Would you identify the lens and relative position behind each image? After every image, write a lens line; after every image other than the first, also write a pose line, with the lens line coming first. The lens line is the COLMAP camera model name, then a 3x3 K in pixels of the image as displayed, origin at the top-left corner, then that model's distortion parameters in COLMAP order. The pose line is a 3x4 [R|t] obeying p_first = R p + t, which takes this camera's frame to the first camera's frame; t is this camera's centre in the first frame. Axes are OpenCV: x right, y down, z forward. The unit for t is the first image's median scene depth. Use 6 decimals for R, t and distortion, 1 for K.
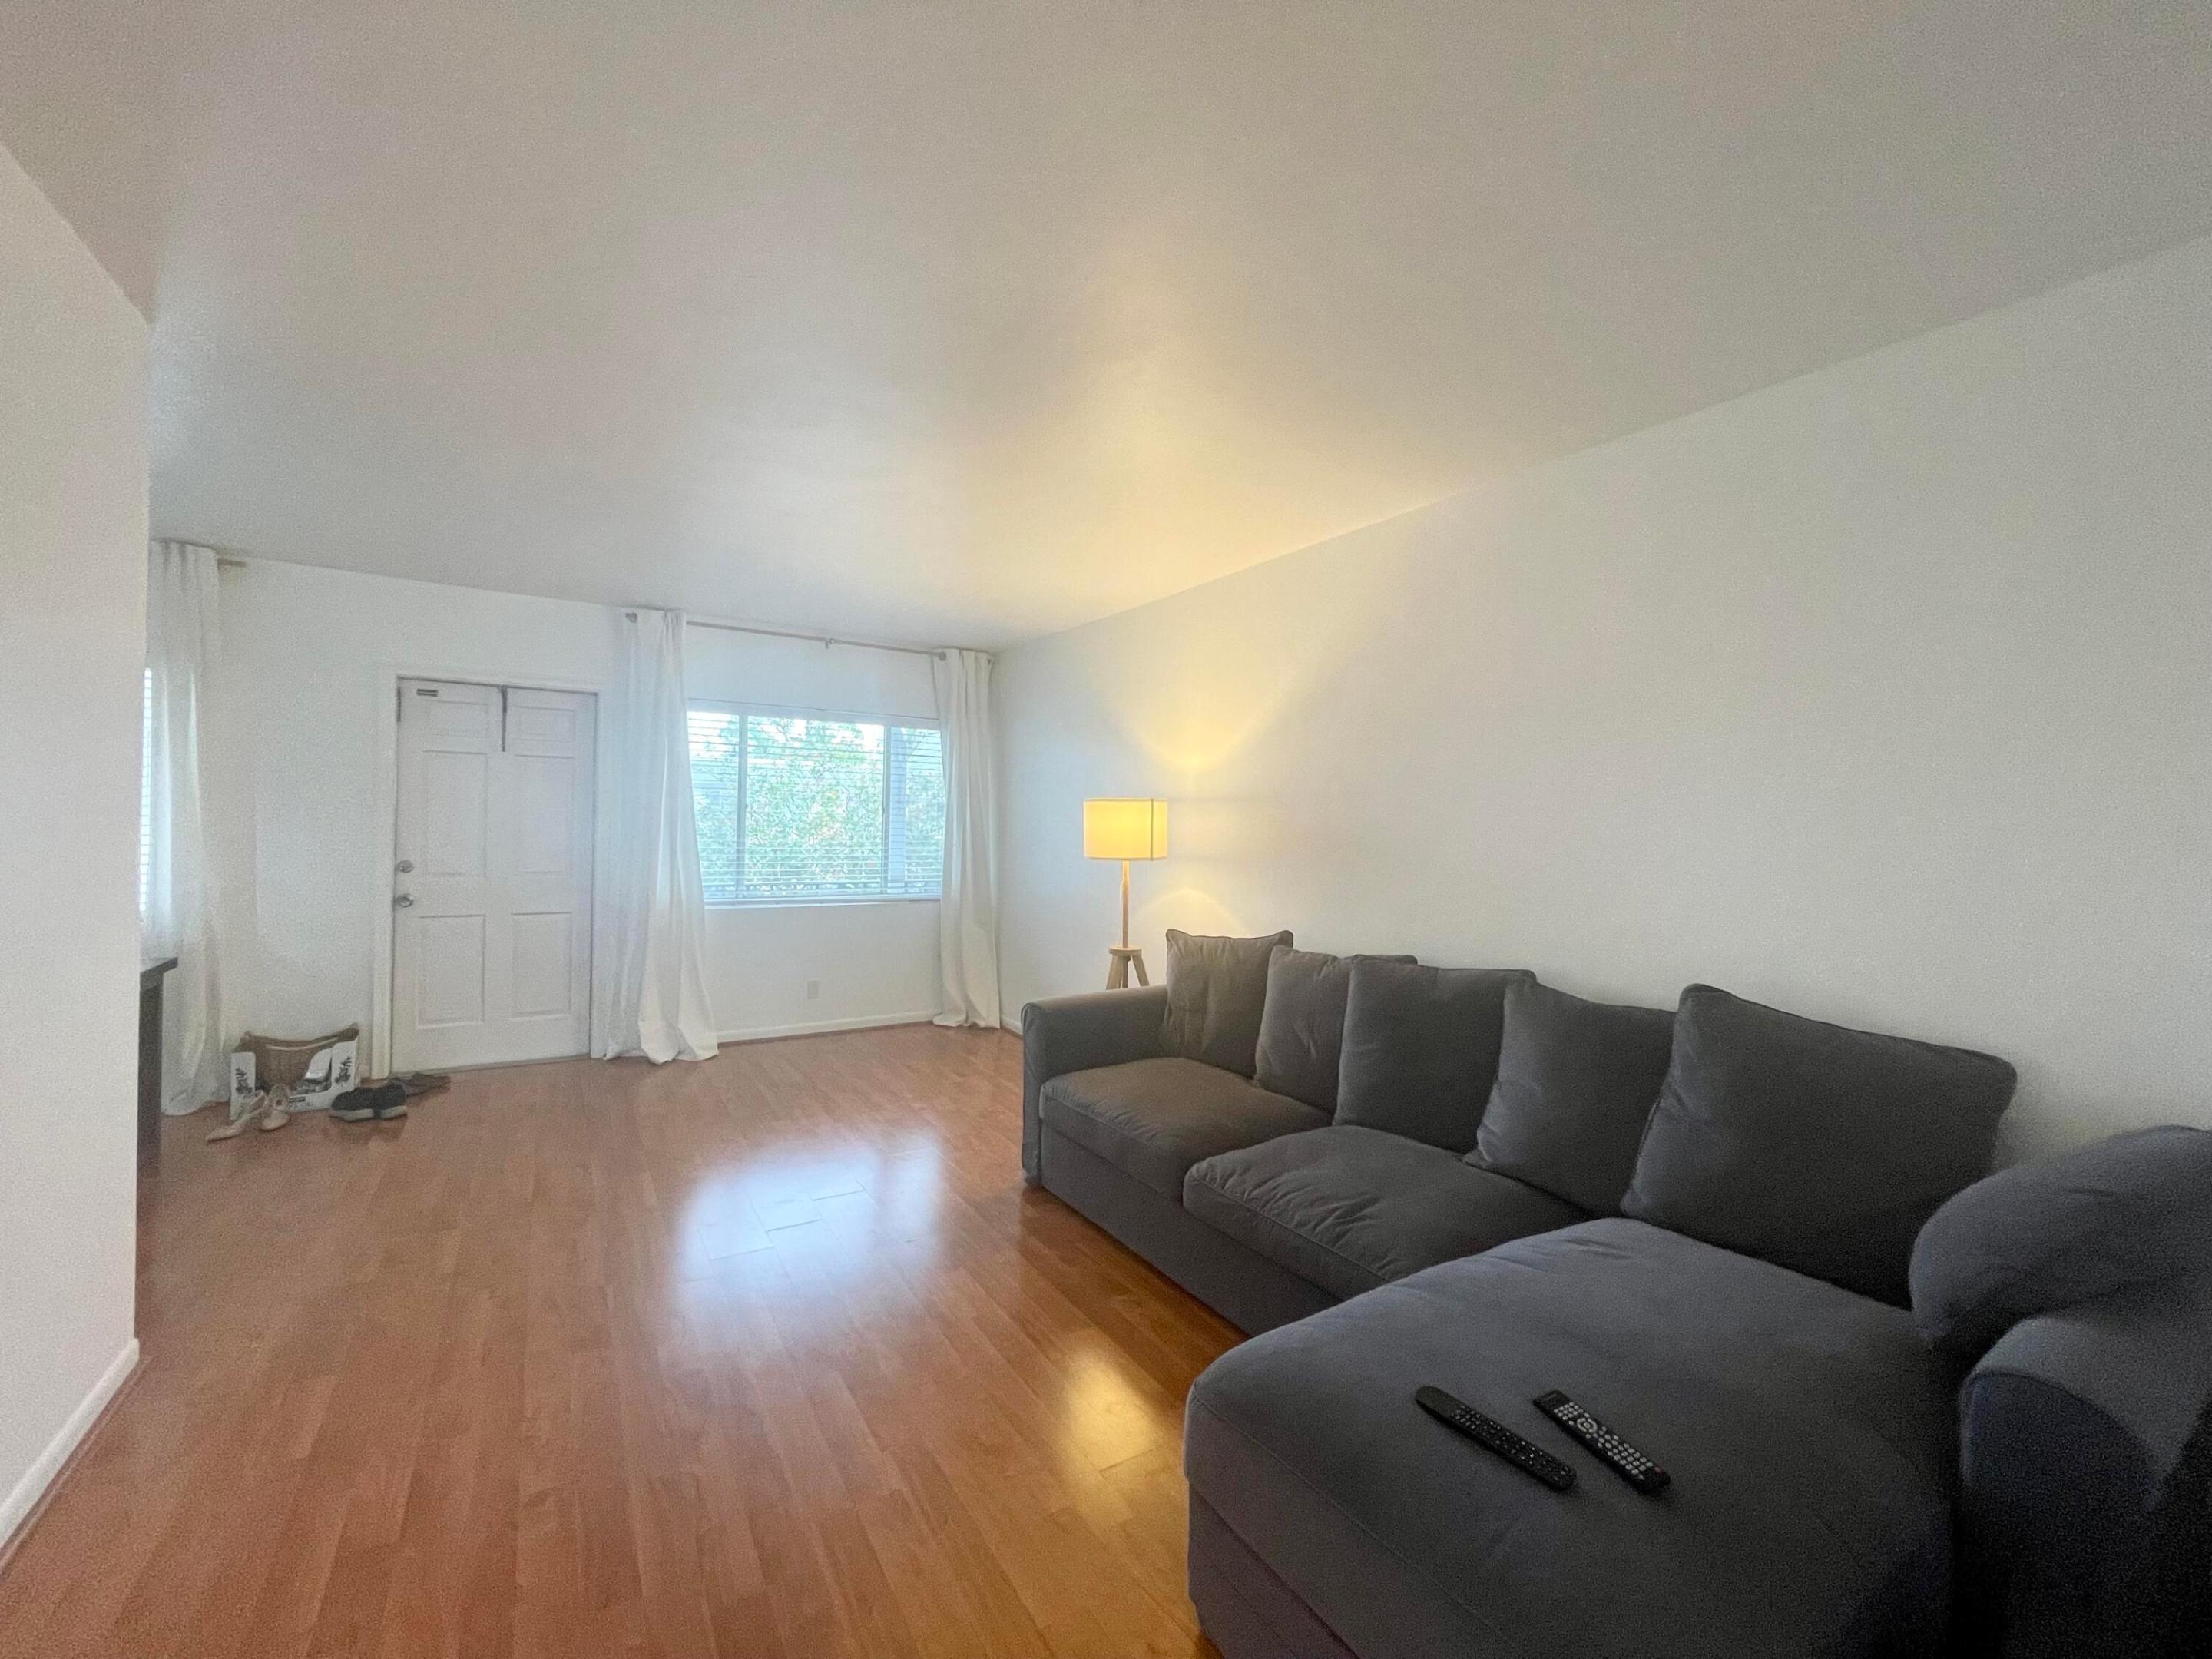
lens RADIAL K [[901.5, 0, 1102.9], [0, 901.5, 825.6], [0, 0, 1]] dist [-0.002211, 0.000292]
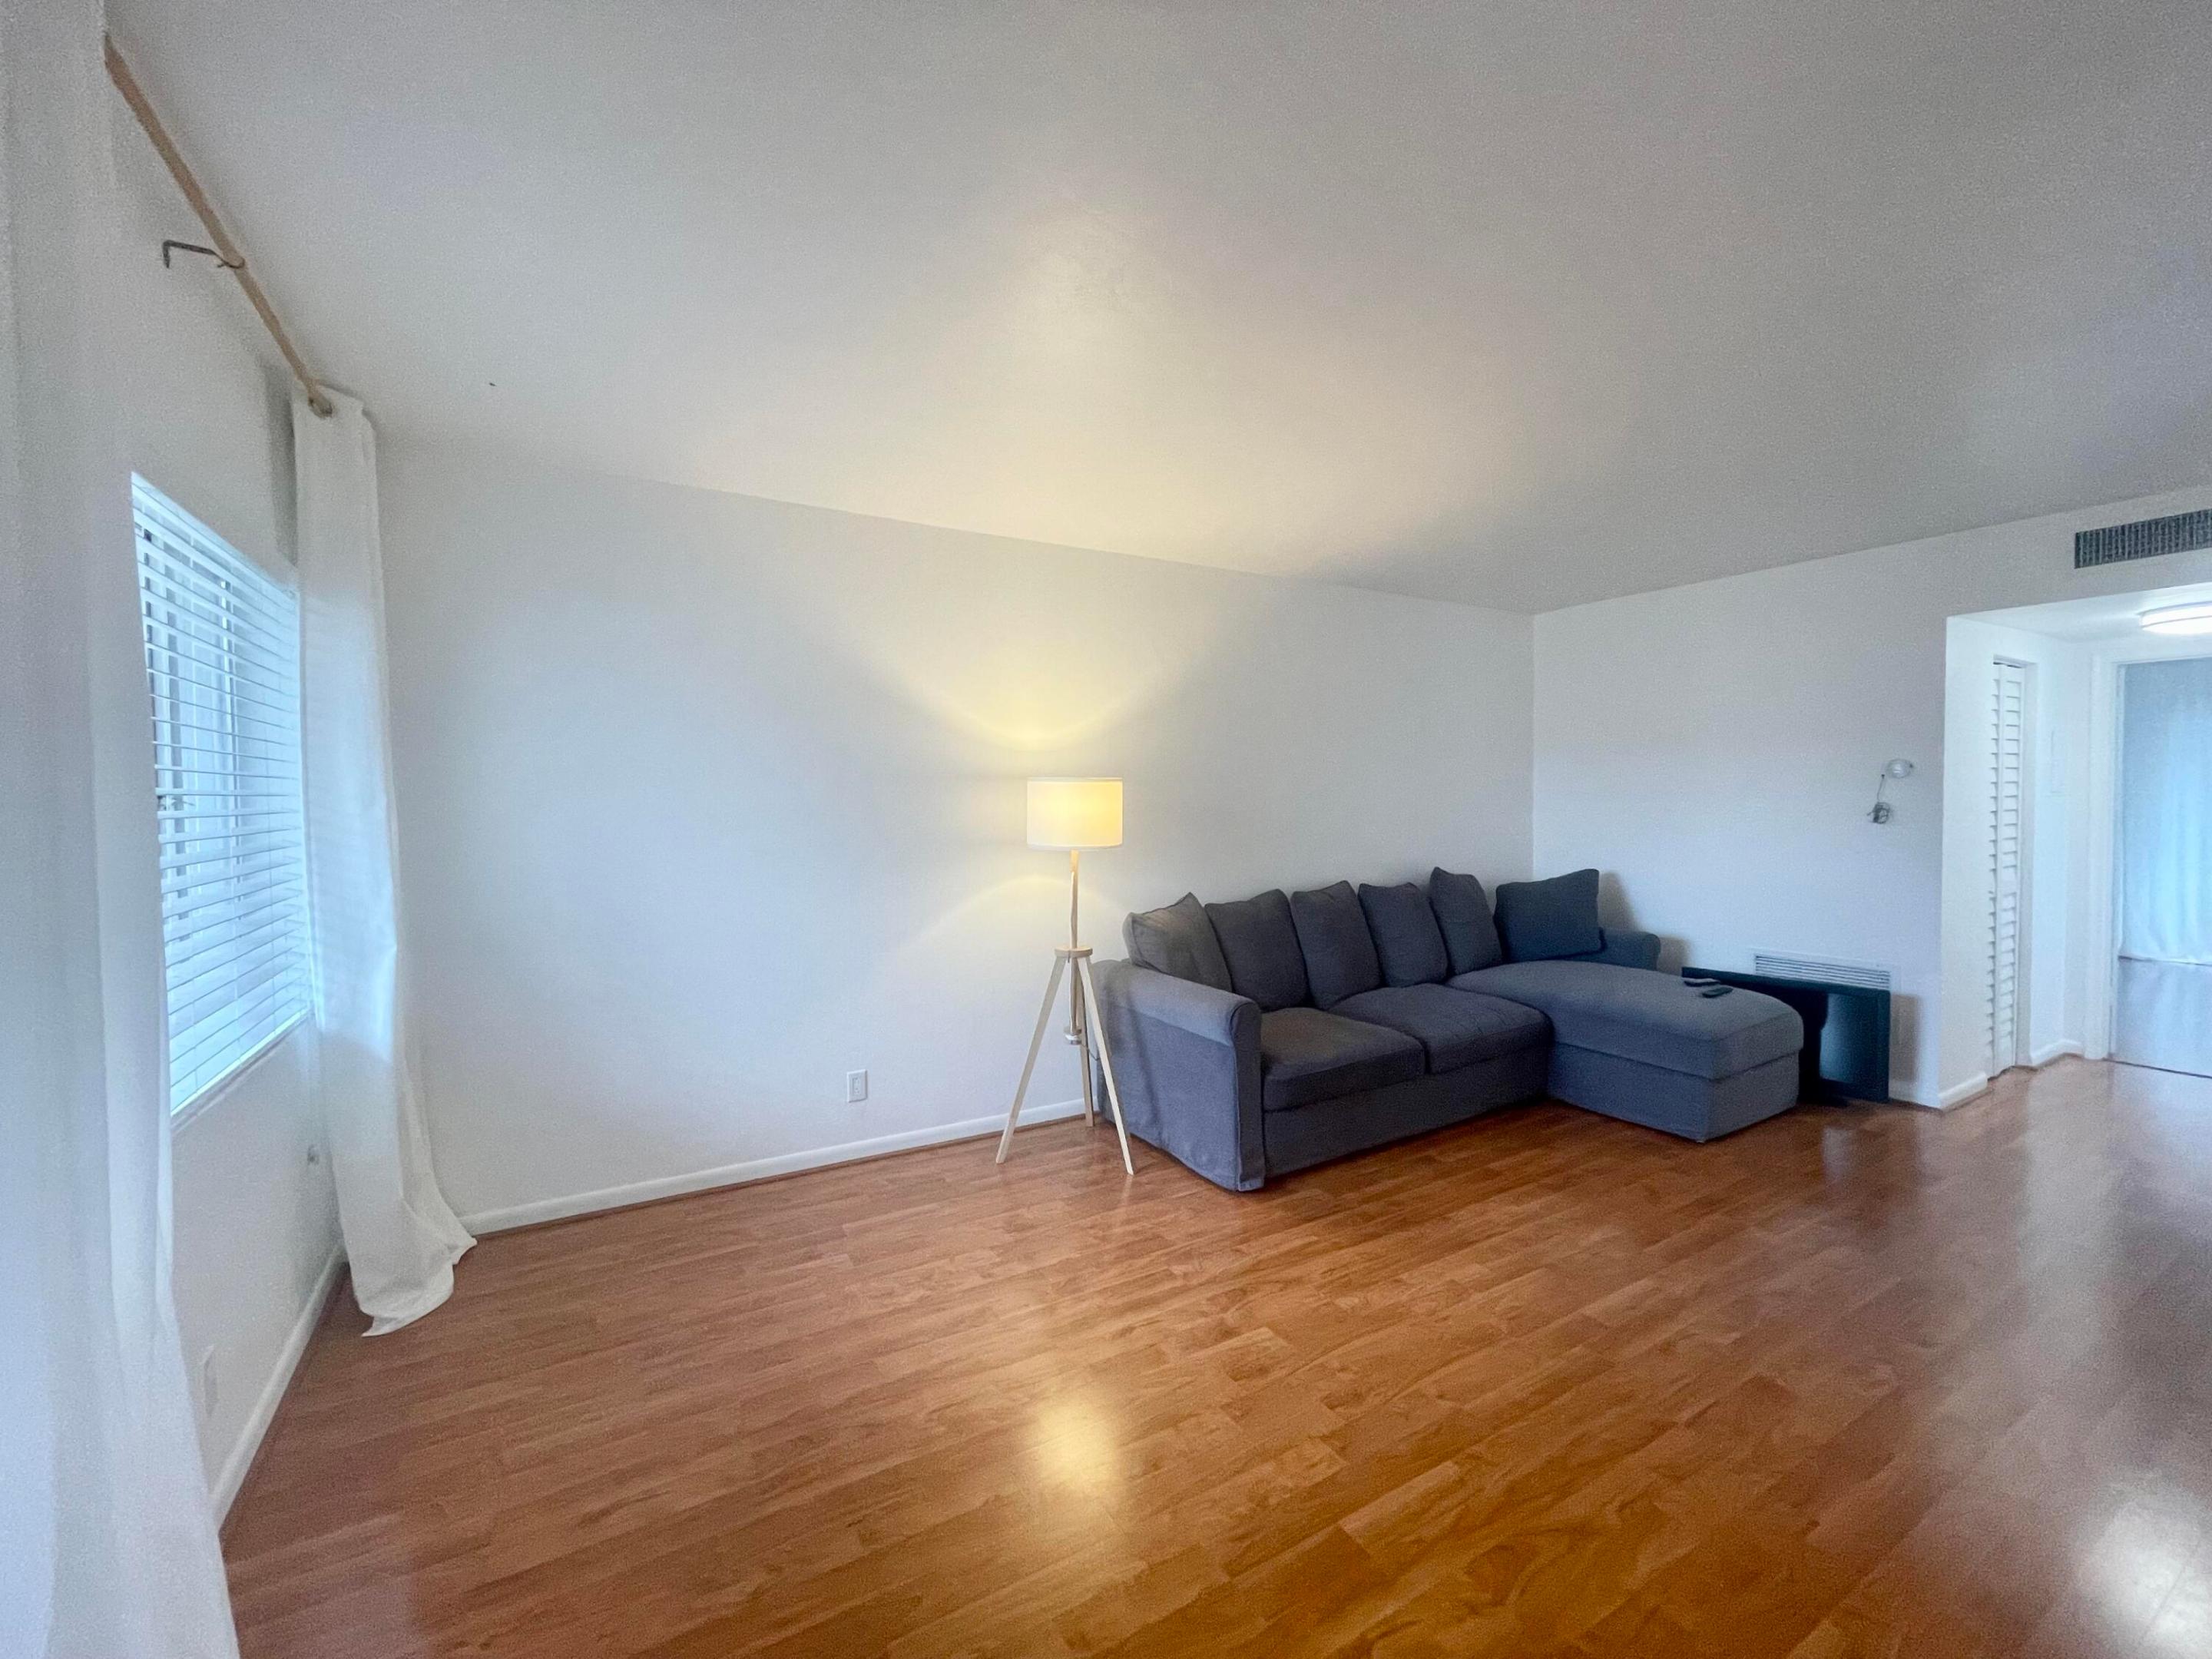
lens RADIAL K [[901.5, 0, 1103.4], [0, 901.5, 827.4], [0, 0, 1]] dist [-0.002211, 0.000292]
pose [[0.009655, -0.045076, 0.998937, -1.031819], [0.005930, 0.998968, 0.045020, -0.023591], [-0.999936, 0.005489, 0.009913, 1.177901]]
